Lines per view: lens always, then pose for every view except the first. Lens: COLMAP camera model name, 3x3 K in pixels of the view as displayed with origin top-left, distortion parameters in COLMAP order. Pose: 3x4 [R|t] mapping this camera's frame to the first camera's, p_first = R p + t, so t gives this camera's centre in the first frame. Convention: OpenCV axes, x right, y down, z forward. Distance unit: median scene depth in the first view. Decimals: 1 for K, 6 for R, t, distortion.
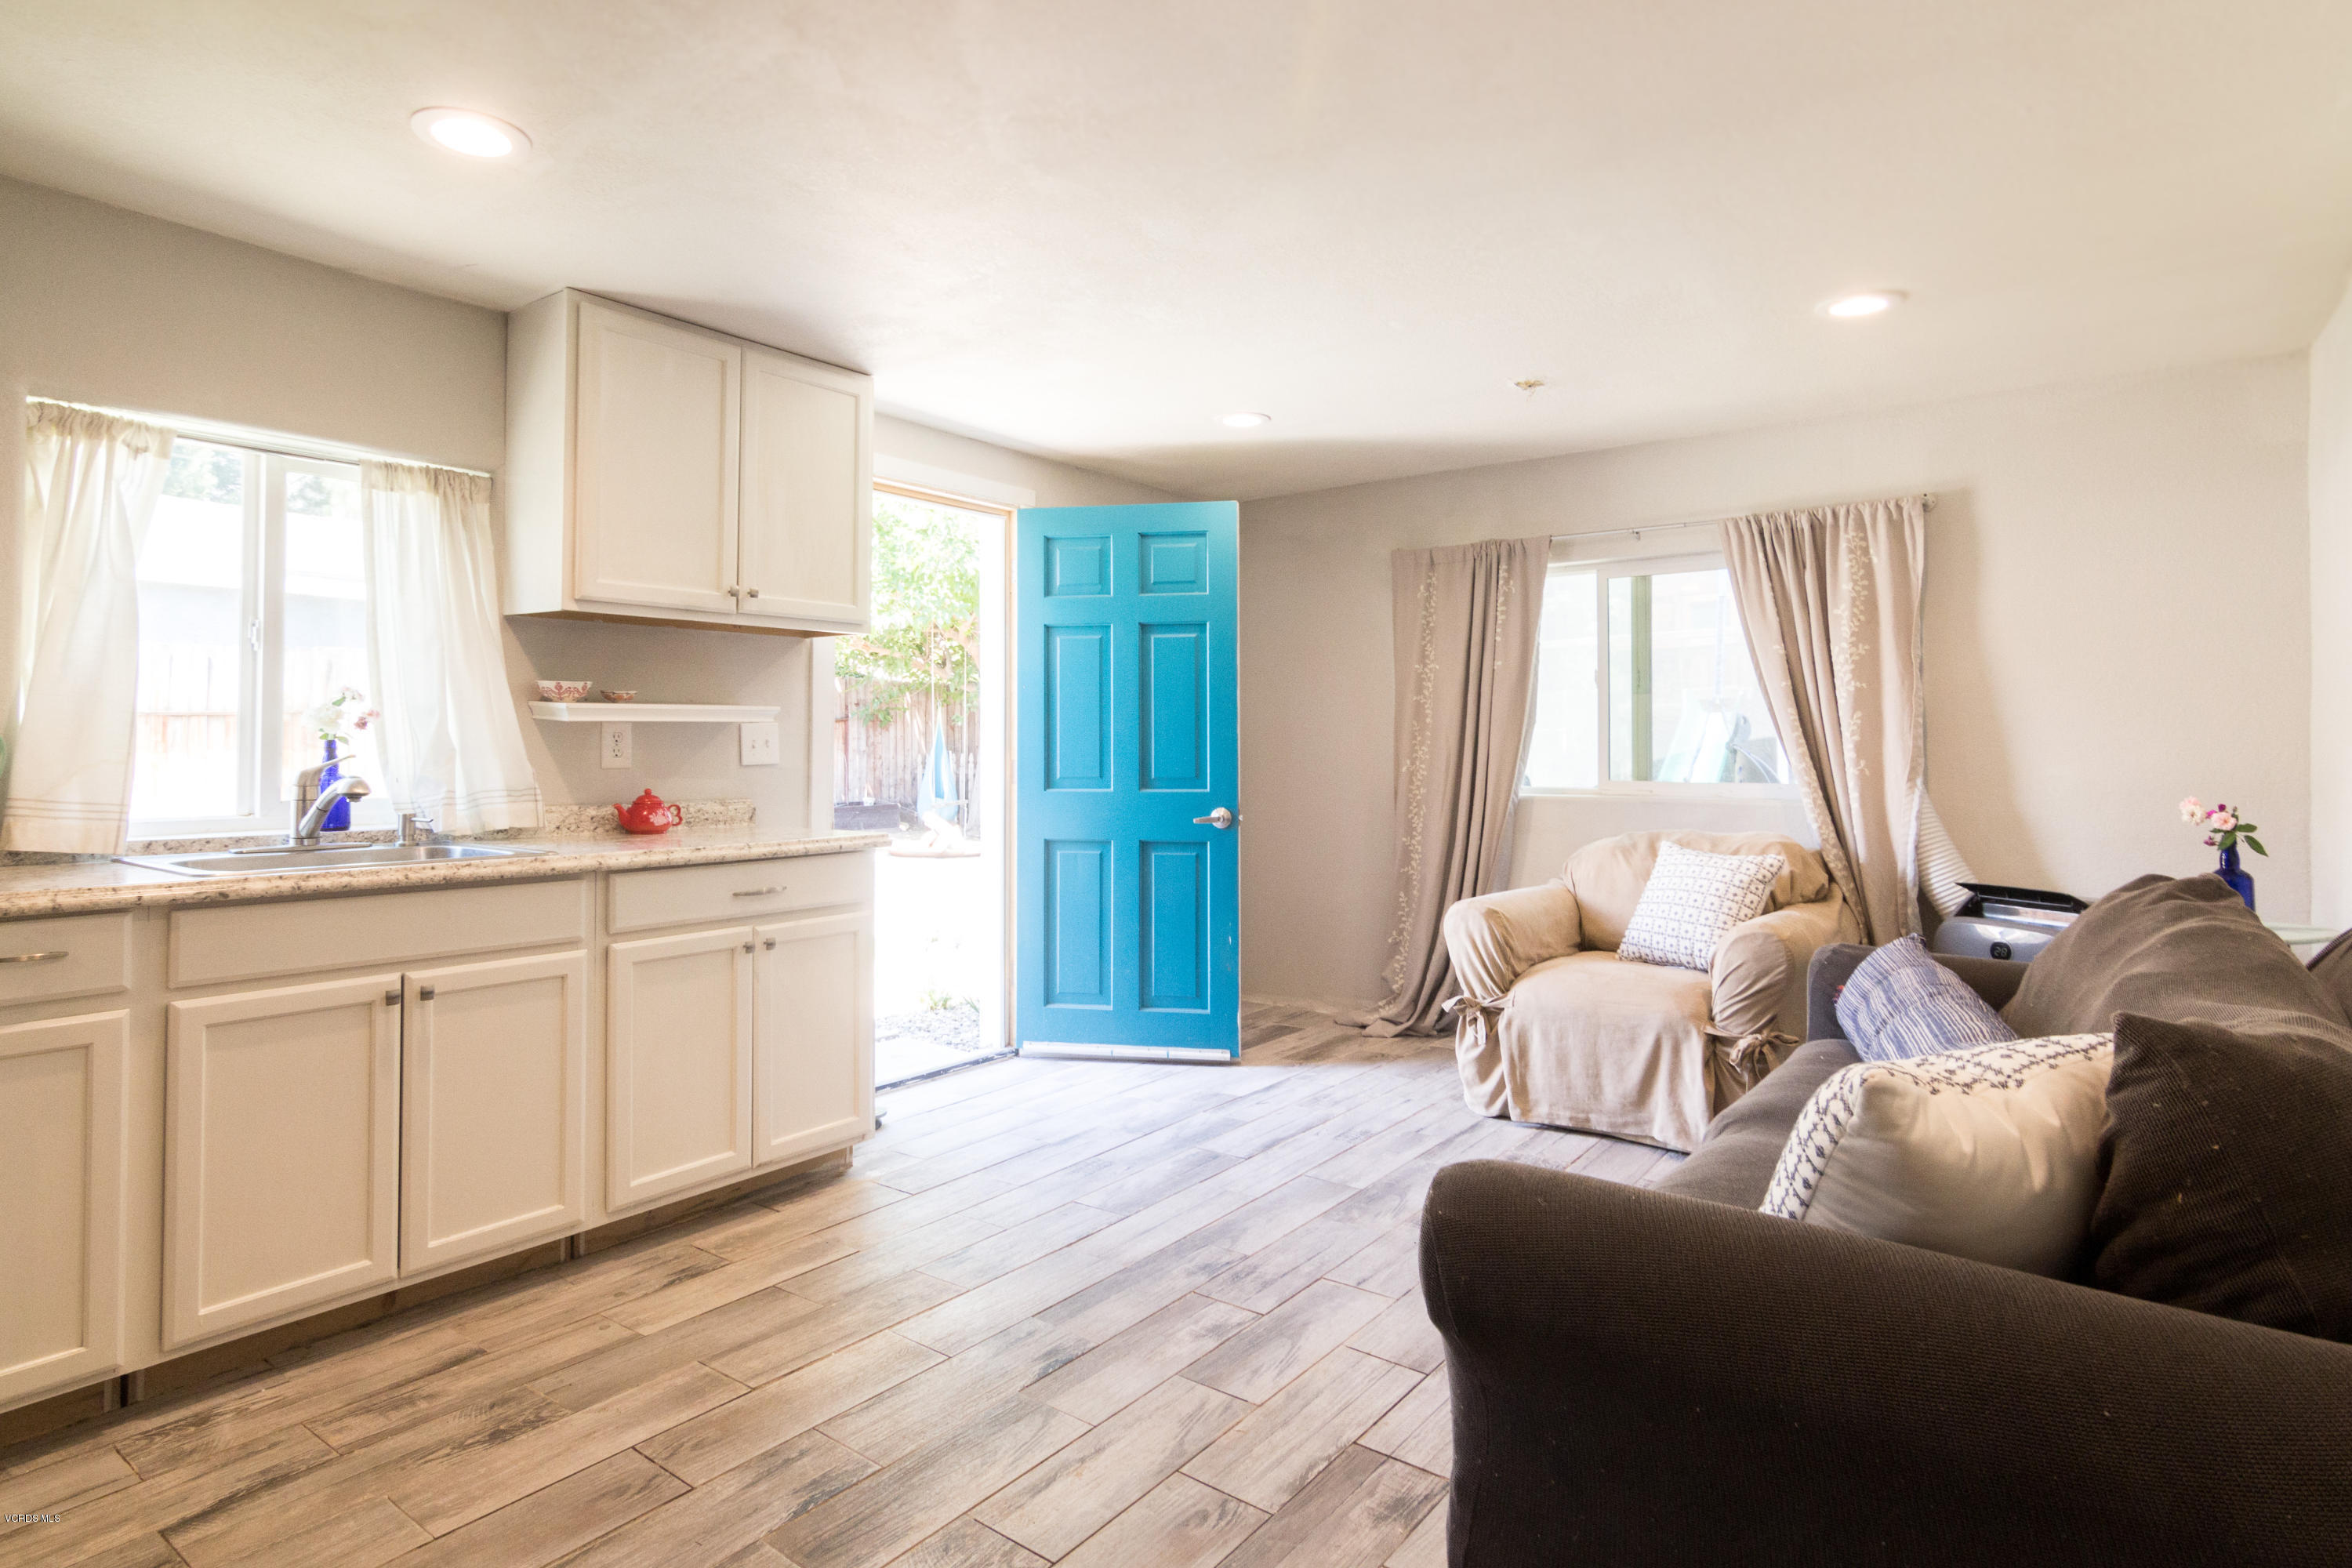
lens RADIAL K [[1253.6, 0, 1198.0], [0, 1253.6, 705.9], [0, 0, 1]] dist [-0.000581, 0.000357]
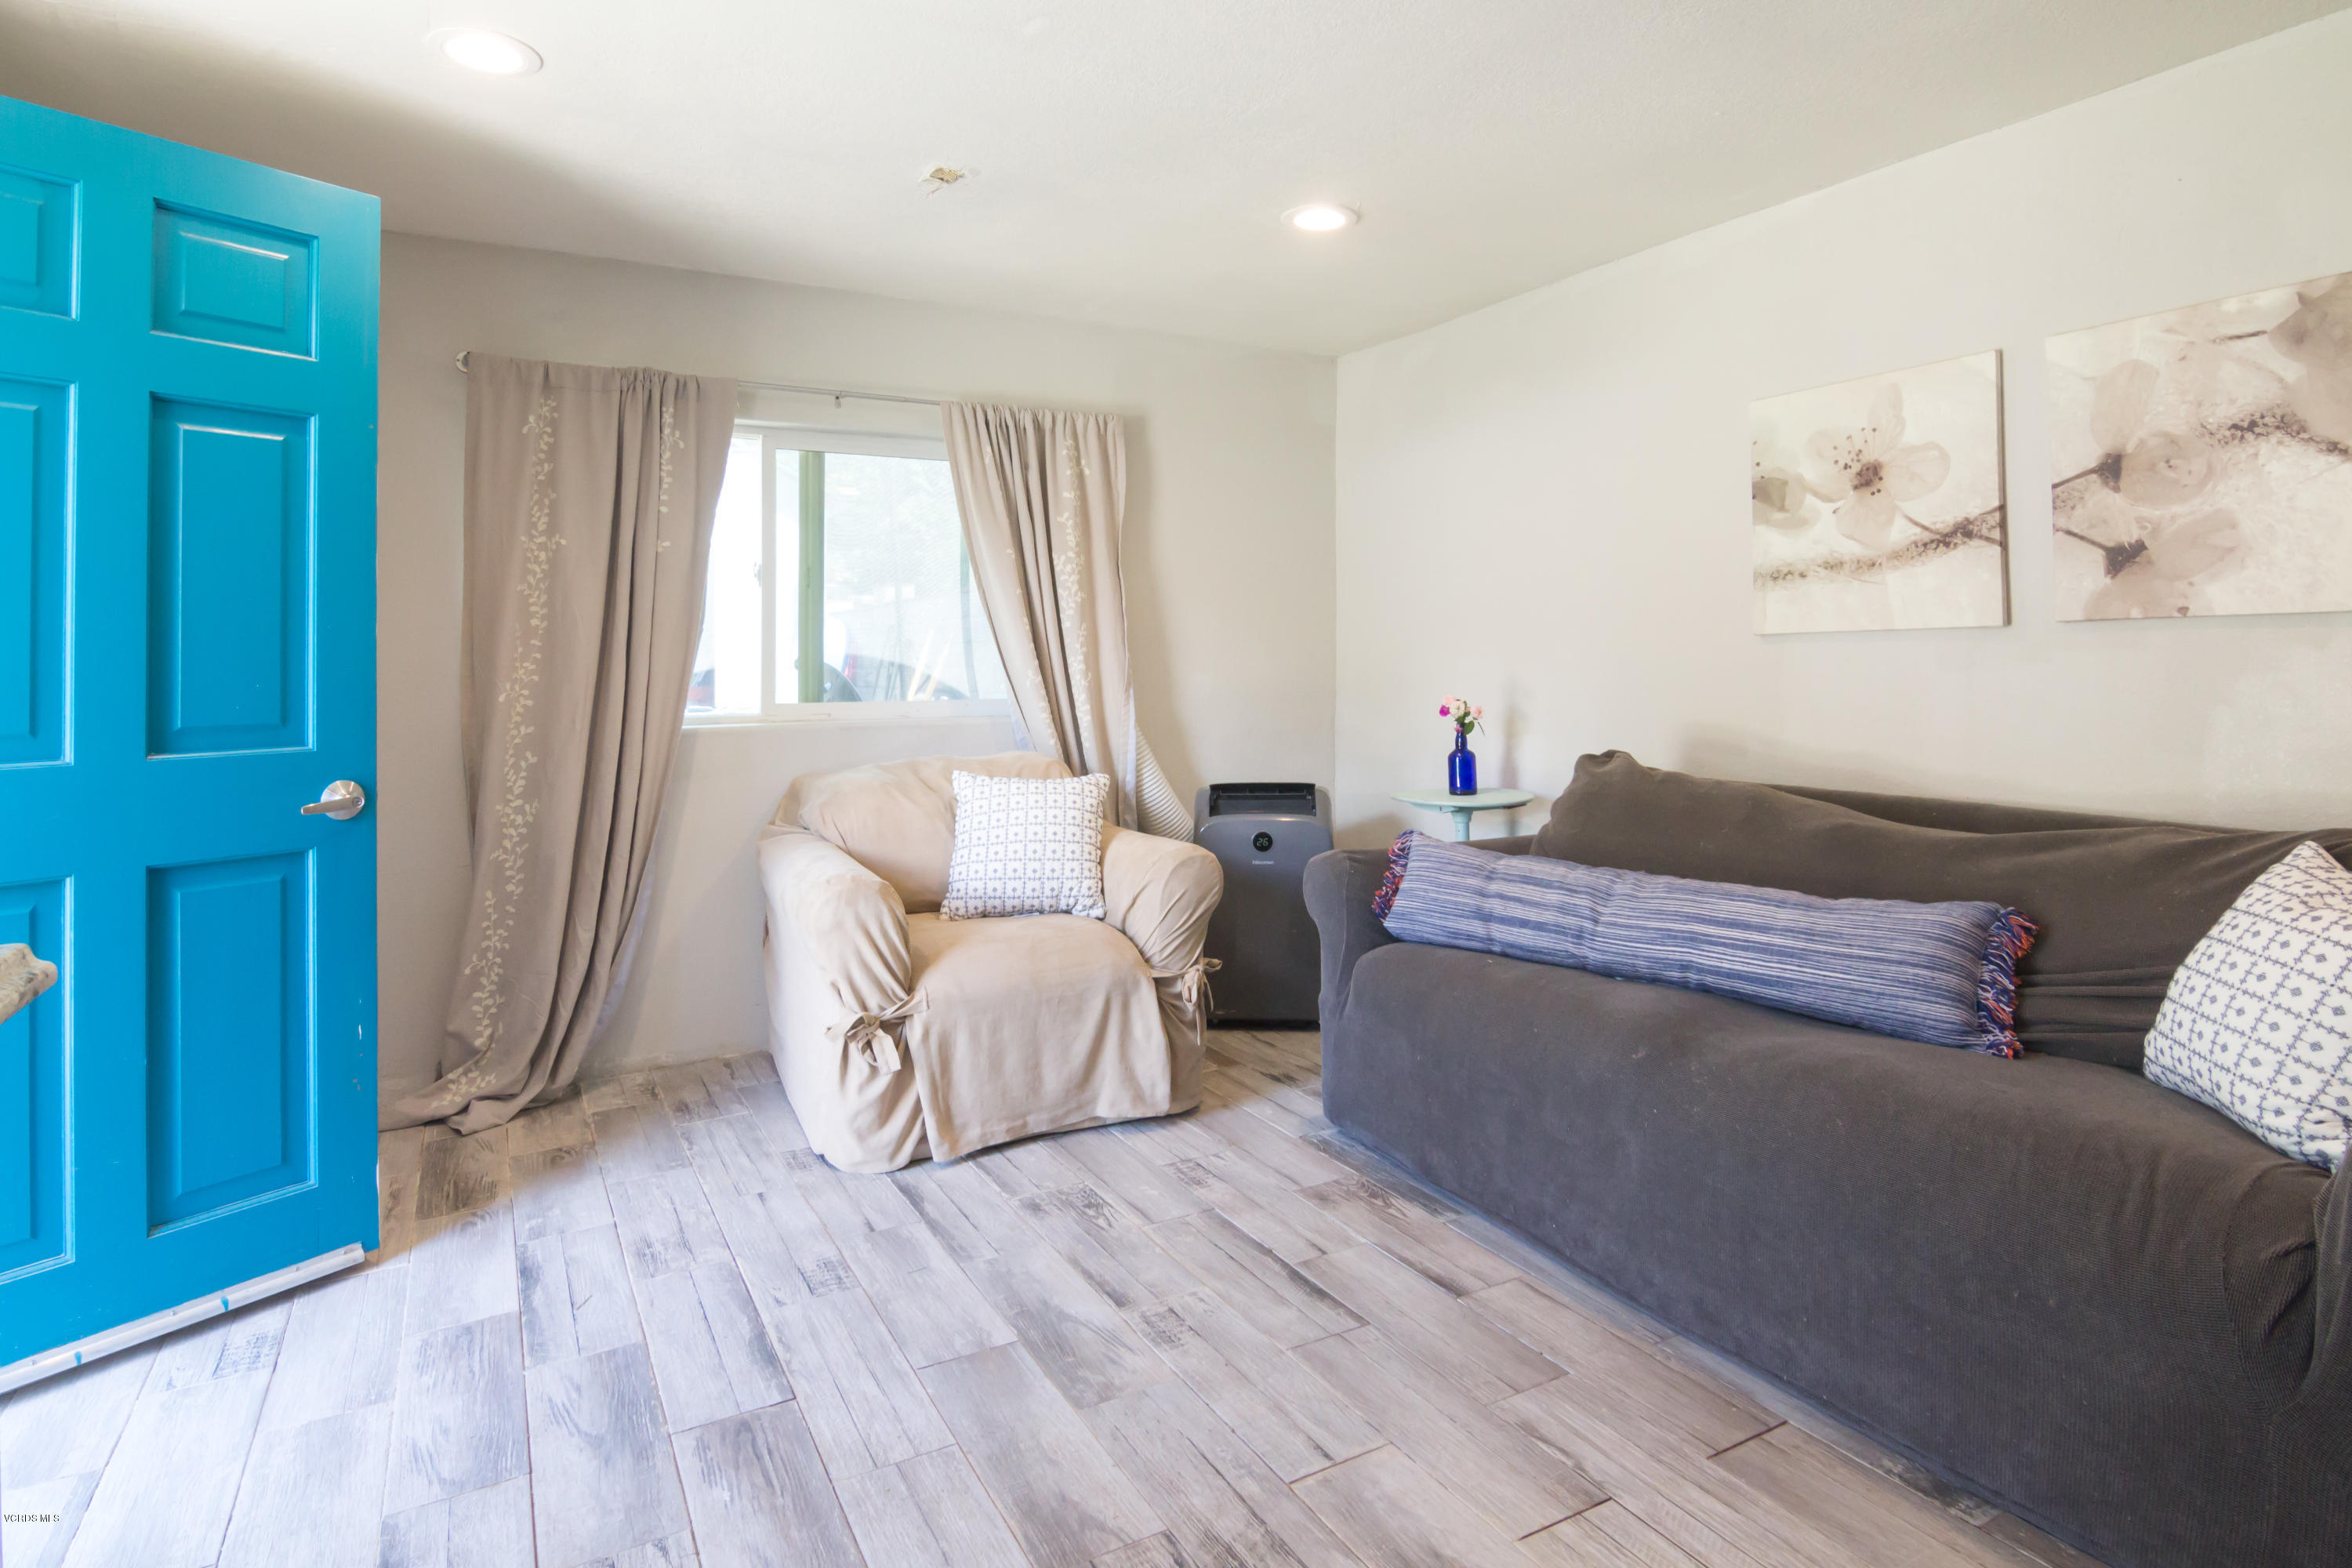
lens RADIAL K [[1248.3, 0, 1162.9], [0, 1248.3, 638.3], [0, 0, 1]] dist [-0.001713, -0.001835]
pose [[0.425097, 0.013513, 0.905047, -0.396431], [-0.018760, 0.999805, -0.006116, 0.025841], [-0.904954, -0.014379, 0.425267, 0.623444]]
